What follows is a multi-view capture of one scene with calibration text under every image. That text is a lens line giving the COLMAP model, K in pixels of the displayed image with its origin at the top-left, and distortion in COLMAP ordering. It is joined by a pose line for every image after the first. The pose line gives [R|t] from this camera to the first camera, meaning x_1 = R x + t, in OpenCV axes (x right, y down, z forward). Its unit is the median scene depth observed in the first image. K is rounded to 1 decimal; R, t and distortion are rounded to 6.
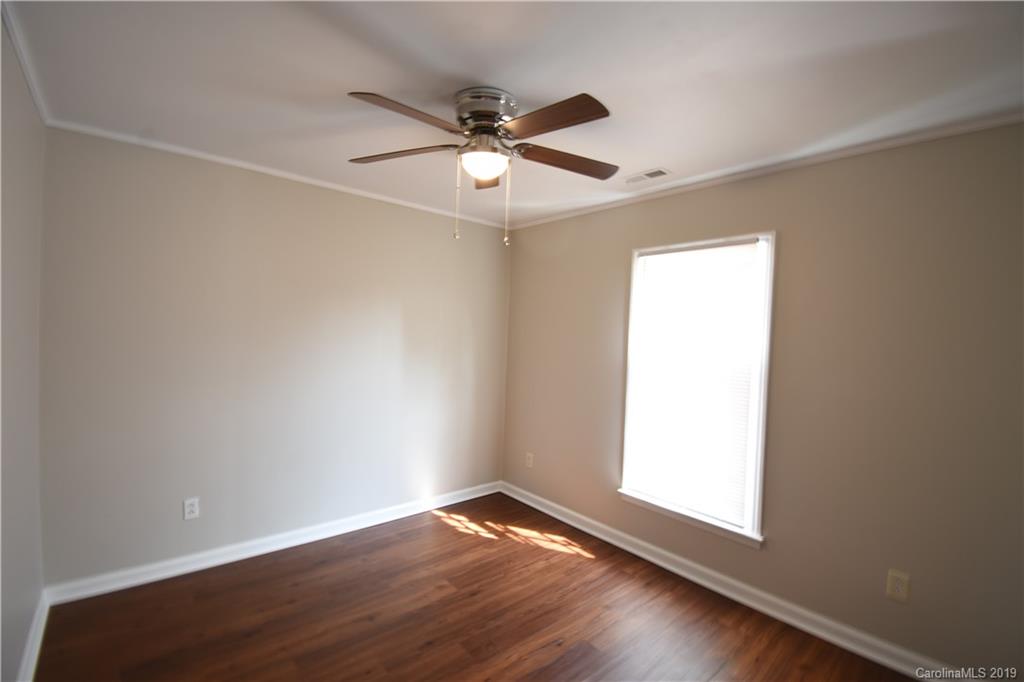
lens RADIAL K [[448.5, 0, 517.8], [0, 448.5, 343.9], [0, 0, 1]] dist [0.029951, -0.026639]
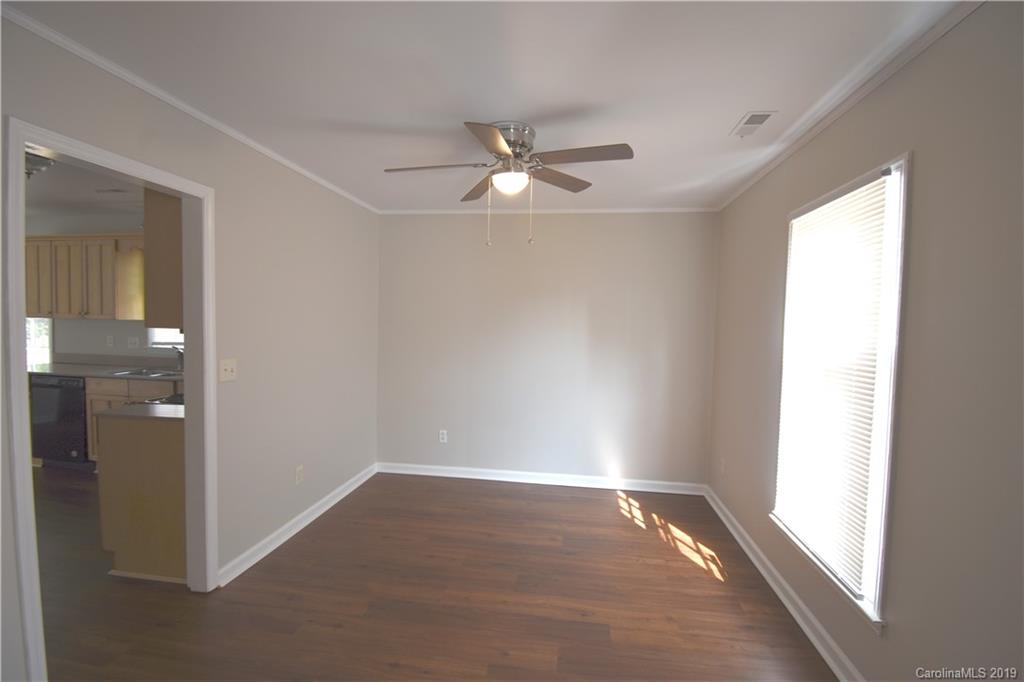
lens RADIAL K [[449.0, 0, 519.5], [0, 449.0, 342.0], [0, 0, 1]] dist [0.025035, -0.024070]
pose [[0.666243, 0.013933, -0.745604, 0.577702], [-0.018929, 0.999819, 0.001769, 0.025186], [0.745494, 0.012935, 0.666386, 0.137114]]
